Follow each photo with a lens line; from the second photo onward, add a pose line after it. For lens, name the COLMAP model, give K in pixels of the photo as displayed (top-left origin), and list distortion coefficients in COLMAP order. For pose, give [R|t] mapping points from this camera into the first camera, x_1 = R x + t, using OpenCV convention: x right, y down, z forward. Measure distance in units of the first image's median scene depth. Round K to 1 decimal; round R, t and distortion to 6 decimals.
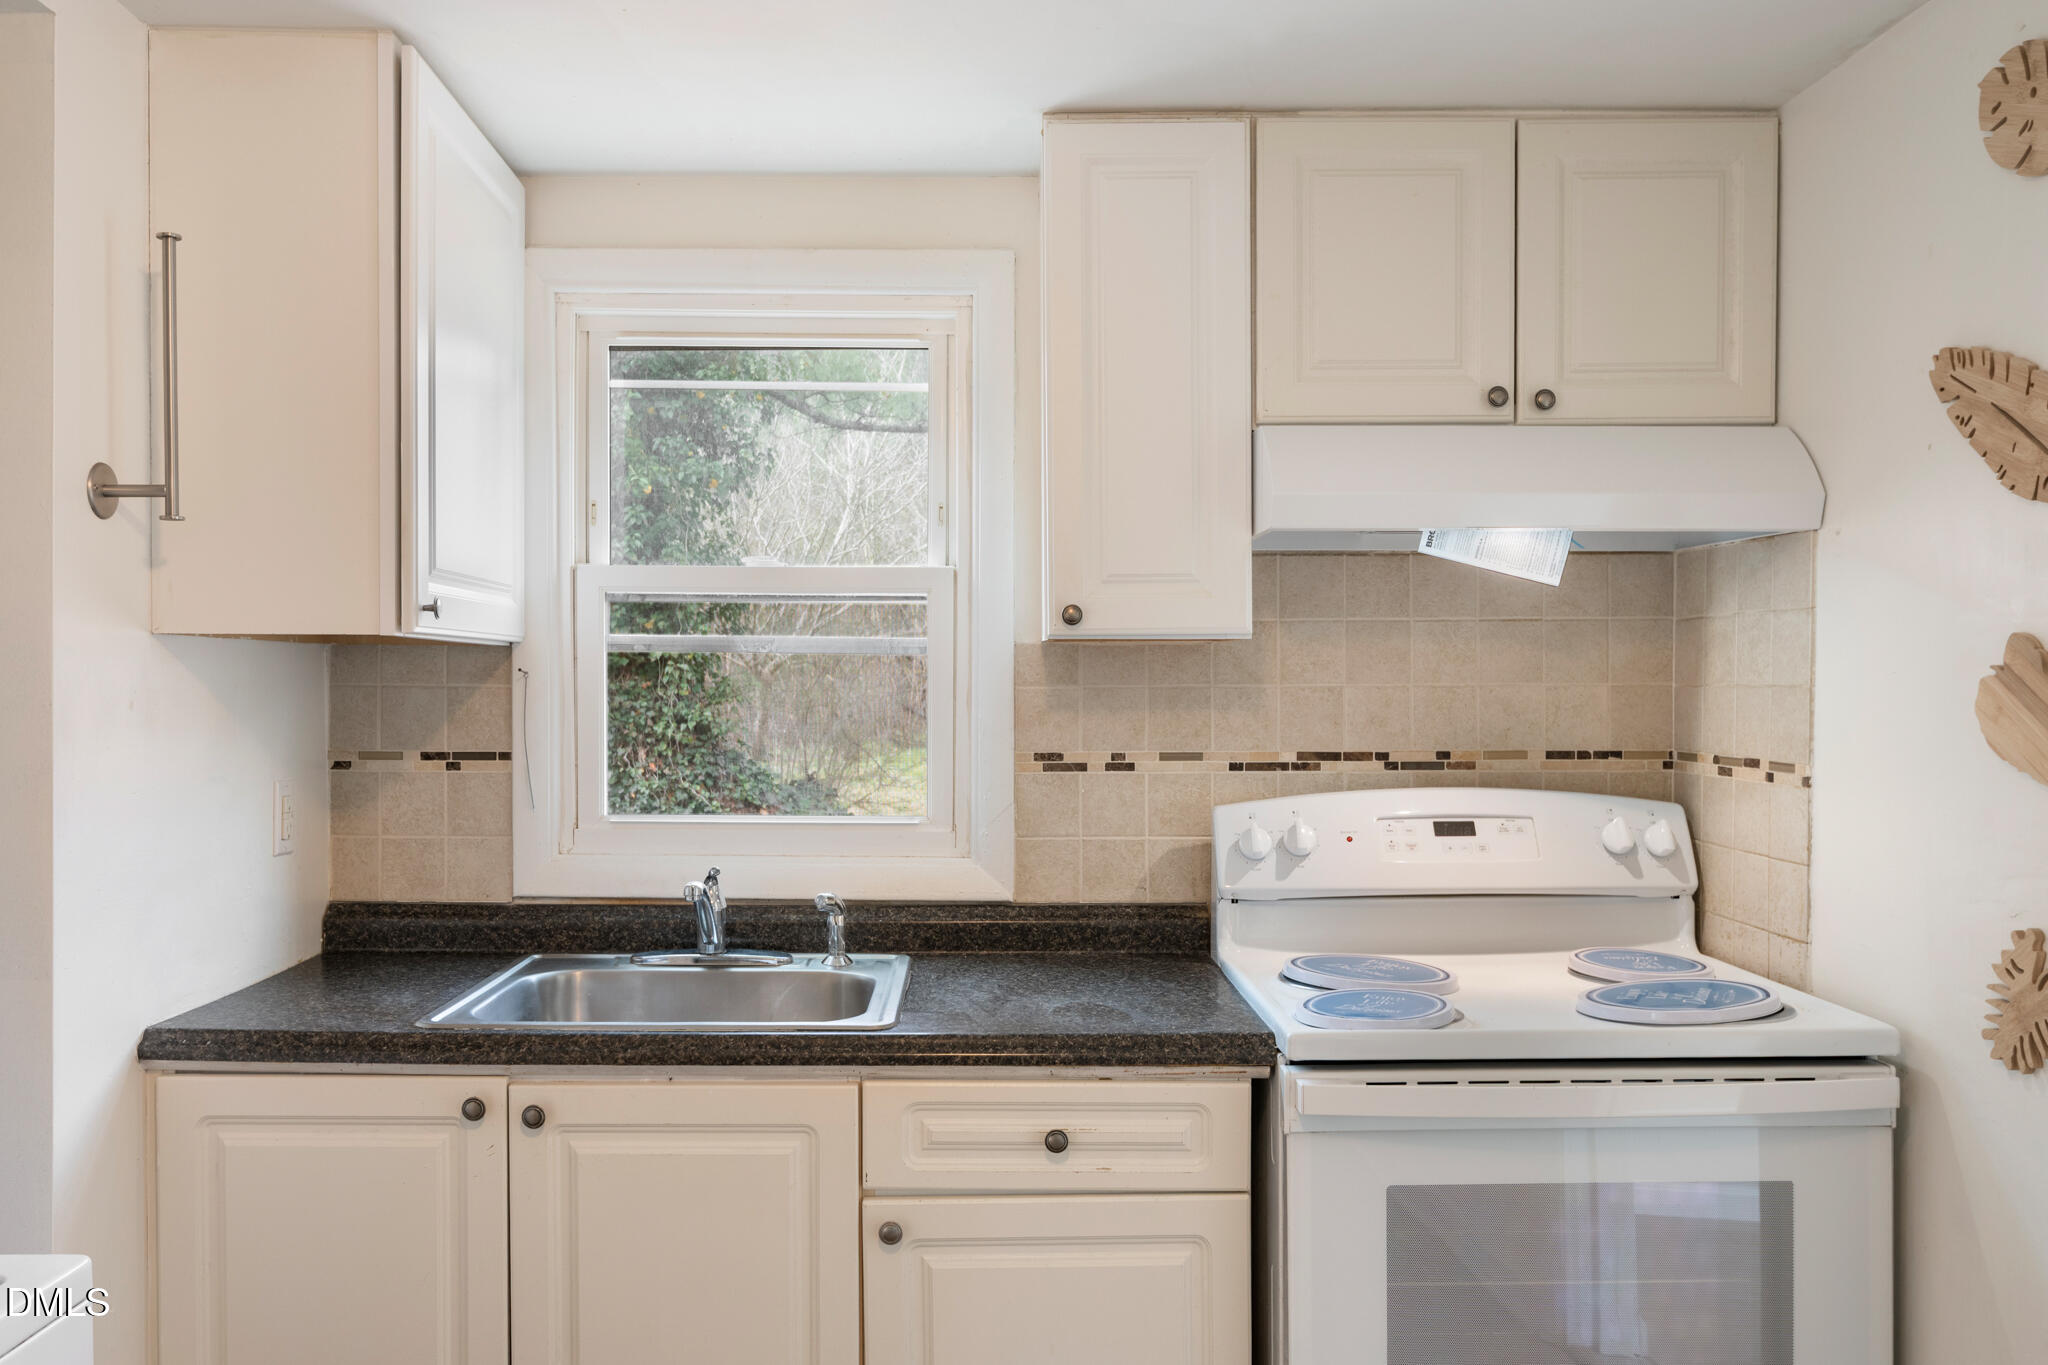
lens RADIAL K [[1655.9, 0, 1014.8], [0, 1655.9, 691.2], [0, 0, 1]] dist [0.007402, -0.008560]
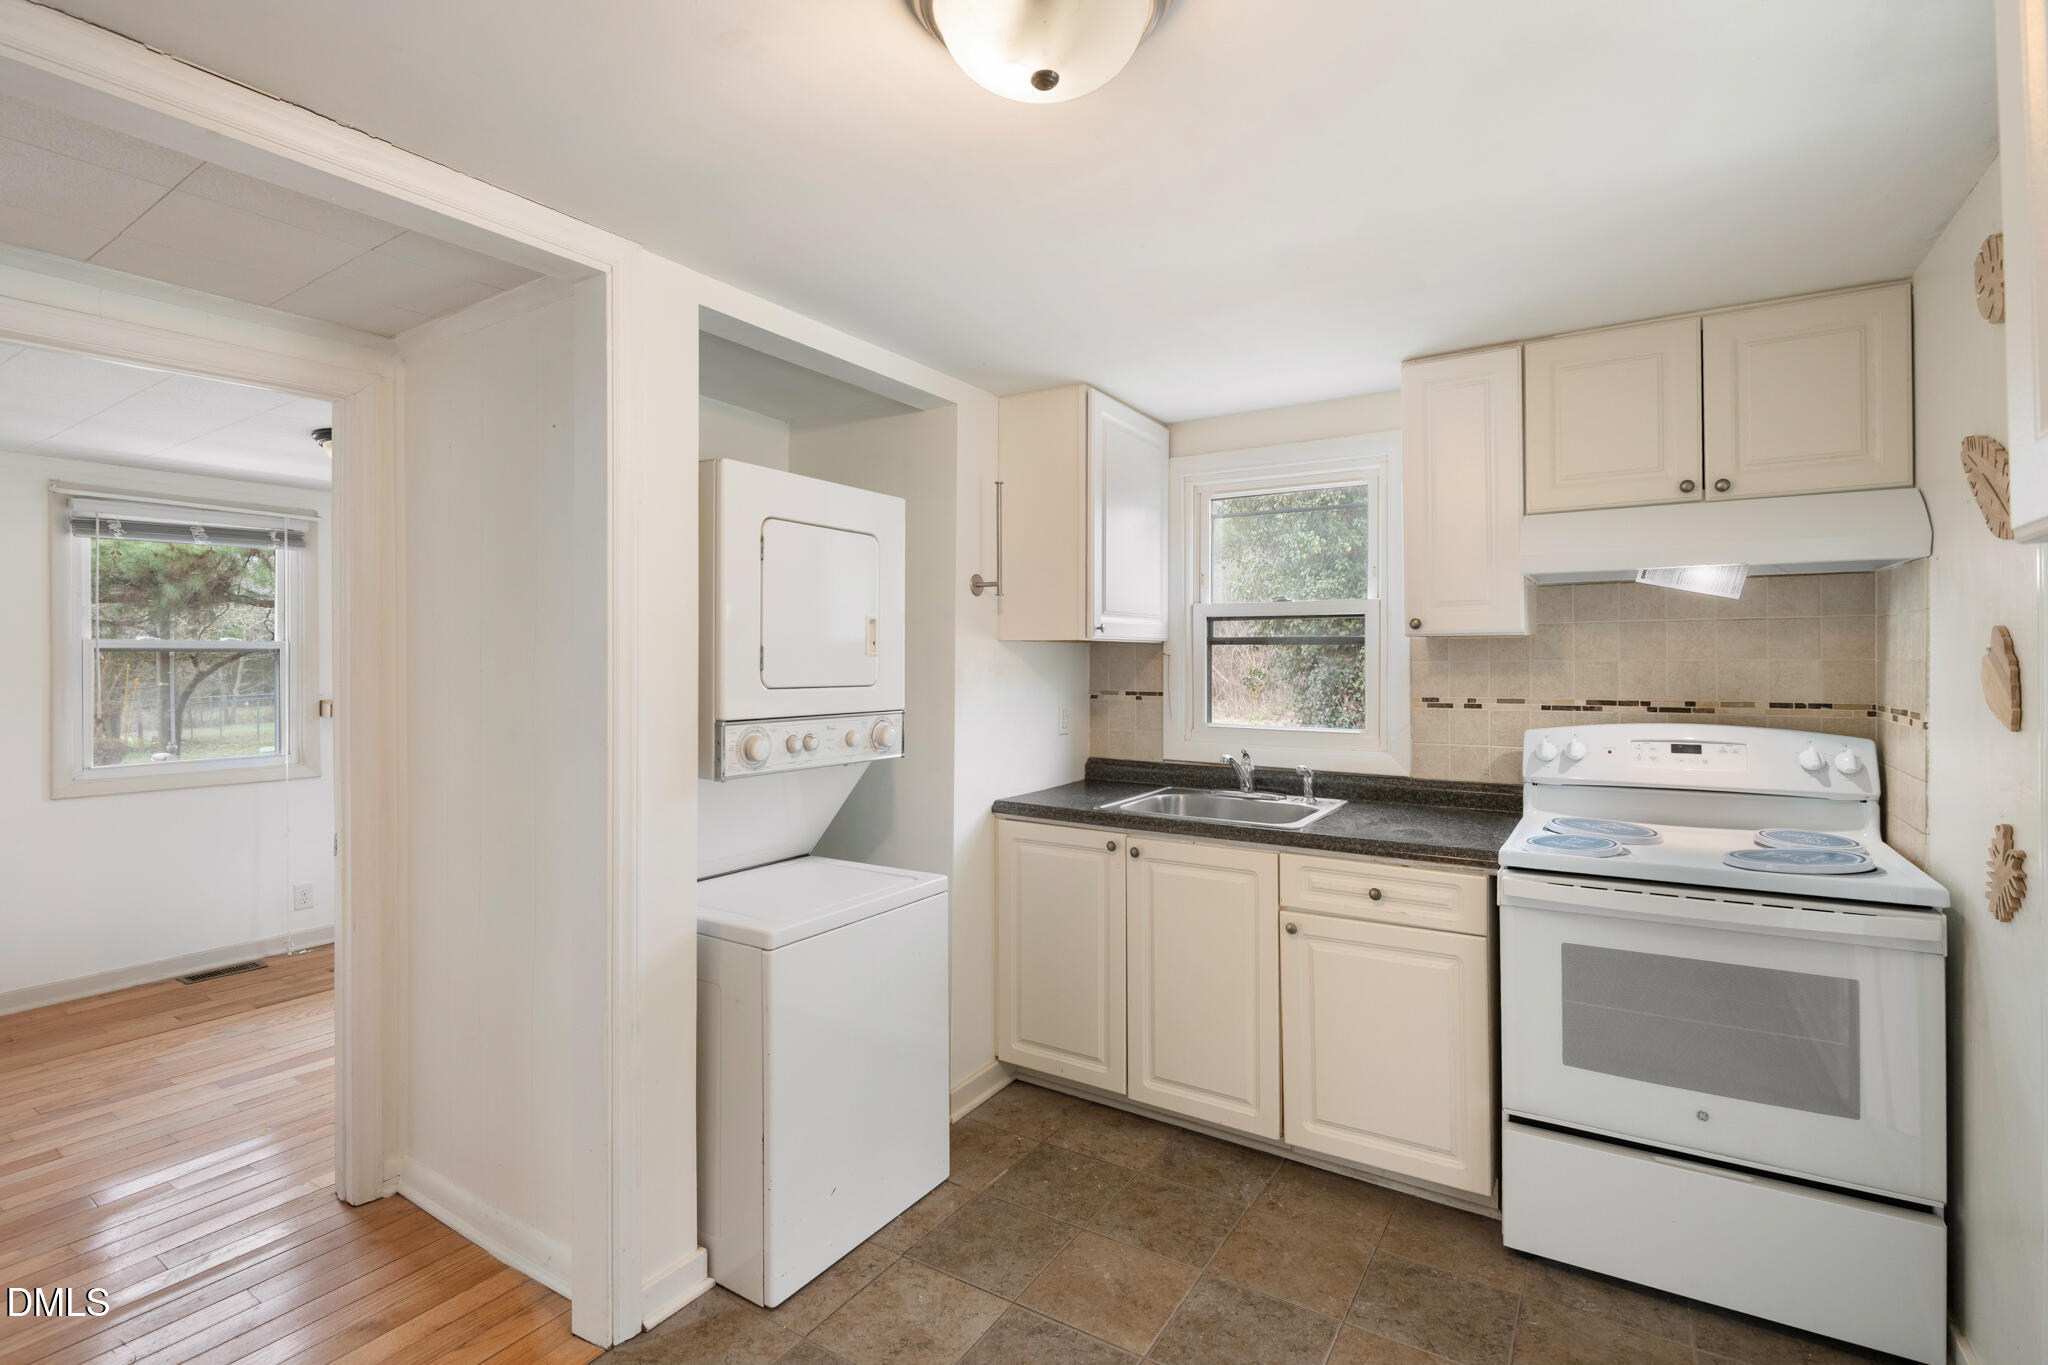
lens RADIAL K [[948.3, 0, 1044.9], [0, 948.3, 639.8], [0, 0, 1]] dist [-0.007136, -0.000495]
pose [[0.843989, -0.012607, -0.536212, 0.251612], [-0.000623, 0.999700, -0.024485, -0.001166], [0.536360, 0.020999, 0.843728, -0.134666]]
